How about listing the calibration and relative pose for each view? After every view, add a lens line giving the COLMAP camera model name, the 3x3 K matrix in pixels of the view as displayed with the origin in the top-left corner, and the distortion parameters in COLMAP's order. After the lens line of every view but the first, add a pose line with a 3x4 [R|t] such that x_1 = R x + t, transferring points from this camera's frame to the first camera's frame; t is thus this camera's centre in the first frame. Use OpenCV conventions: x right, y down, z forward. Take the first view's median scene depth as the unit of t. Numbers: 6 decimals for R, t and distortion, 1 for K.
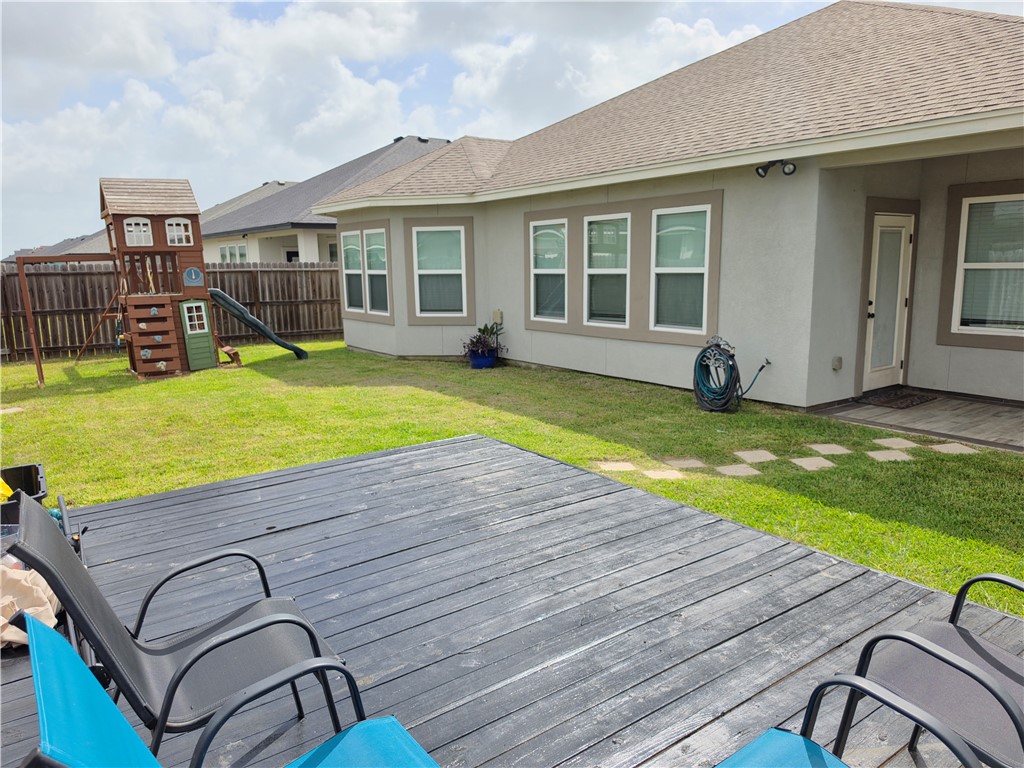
lens RADIAL K [[705.5, 0, 509.1], [0, 705.5, 385.3], [0, 0, 1]] dist [0.131343, -0.217535]
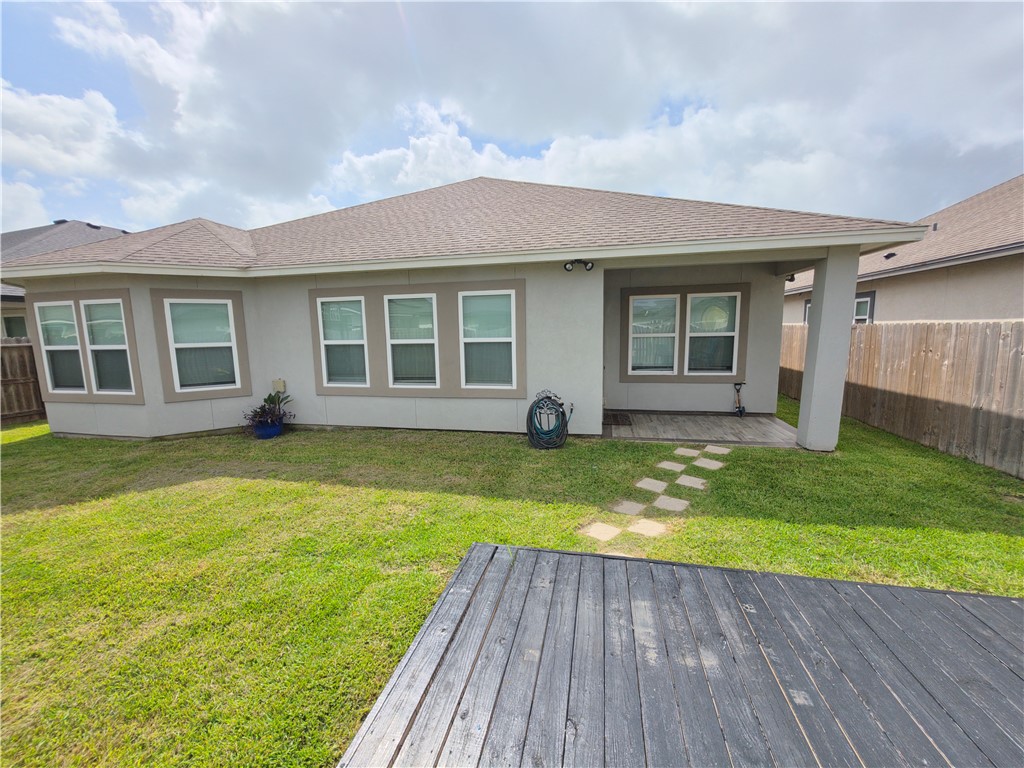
lens RADIAL K [[411.6, 0, 509.9], [0, 411.6, 385.7], [0, 0, 1]] dist [-0.002671, 0.000626]
pose [[0.754852, -0.084978, 0.650368, -0.169615], [0.118681, 0.992900, -0.008014, -0.055751], [-0.645069, 0.083235, 0.759577, 0.338219]]
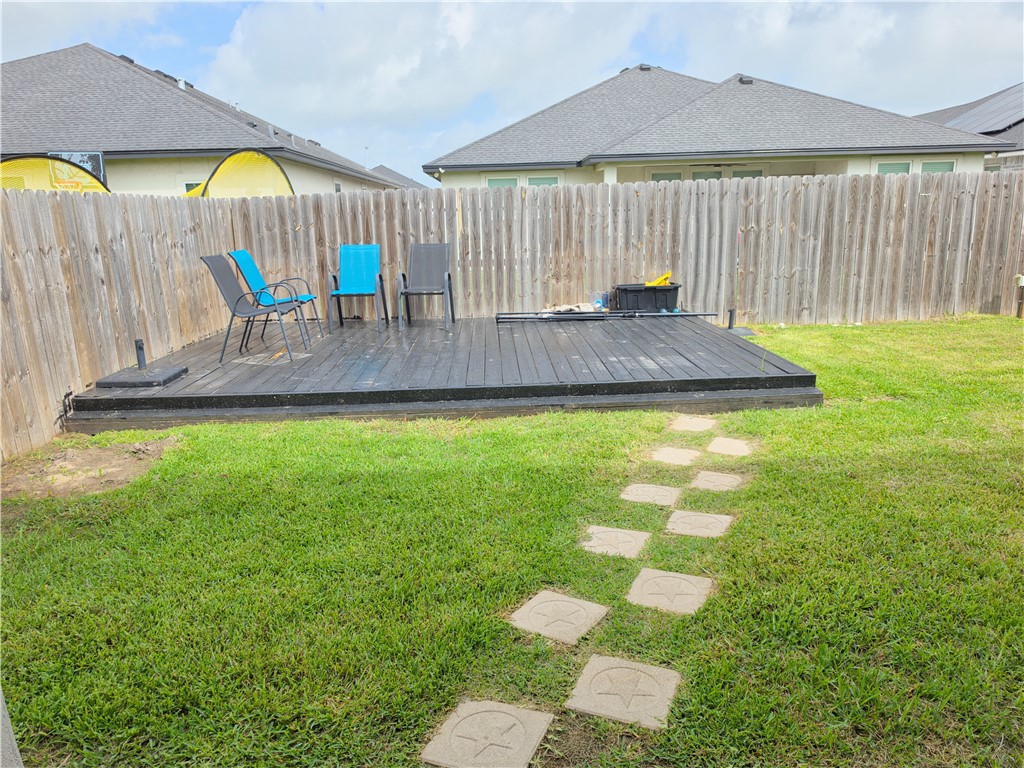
lens RADIAL K [[705.5, 0, 509.1], [0, 705.5, 385.3], [0, 0, 1]] dist [0.131343, -0.217535]
pose [[-0.569816, 0.224411, -0.790538, 0.471858], [-0.103318, 0.934793, 0.339833, -0.095665], [0.815252, 0.275319, -0.509474, 0.639945]]
